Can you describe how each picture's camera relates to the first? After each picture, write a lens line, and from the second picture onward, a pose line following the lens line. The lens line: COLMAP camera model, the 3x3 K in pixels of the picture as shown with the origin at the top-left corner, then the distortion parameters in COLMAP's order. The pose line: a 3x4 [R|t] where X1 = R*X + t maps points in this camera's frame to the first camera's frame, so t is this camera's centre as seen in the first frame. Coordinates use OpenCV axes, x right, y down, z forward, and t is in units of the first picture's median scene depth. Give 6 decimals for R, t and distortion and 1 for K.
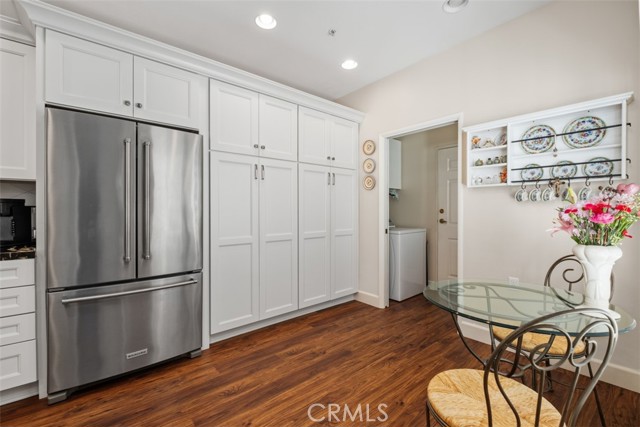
lens RADIAL K [[276.0, 0, 318.3], [0, 276.0, 211.8], [0, 0, 1]] dist [-0.000396, -0.000780]
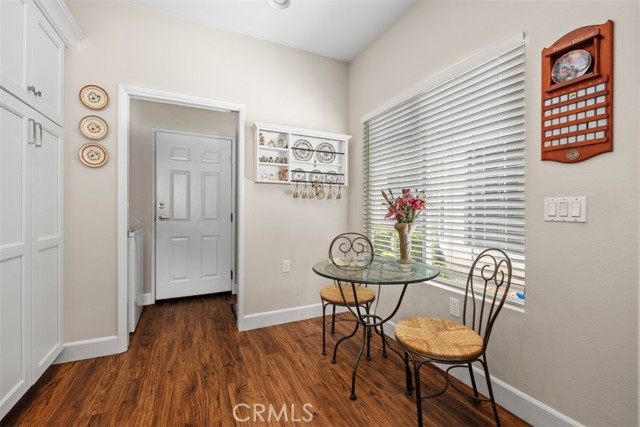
lens RADIAL K [[276.0, 0, 318.3], [0, 276.0, 211.8], [0, 0, 1]] dist [-0.000396, -0.000780]
pose [[0.250271, -0.002633, 0.968172, -0.423151], [0.000094, 0.999996, 0.002696, 0.023113], [-0.968176, -0.000583, 0.250271, 0.571203]]
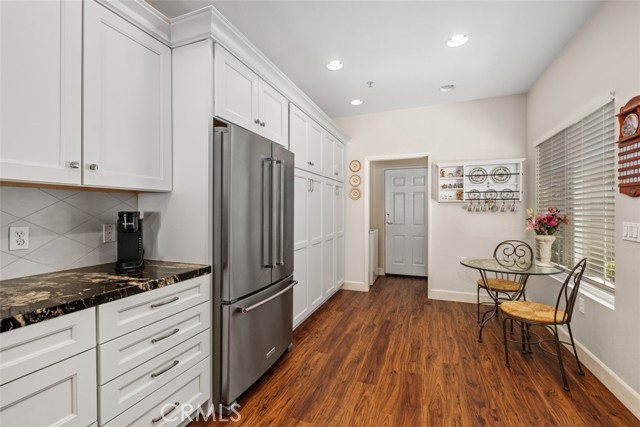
lens RADIAL K [[276.0, 0, 318.3], [0, 276.0, 211.8], [0, 0, 1]] dist [-0.000396, -0.000780]
pose [[0.879018, -0.002370, 0.476782, -0.863825], [0.002515, 0.999997, 0.000334, -0.037459], [-0.476781, 0.000906, 0.879022, -0.043833]]
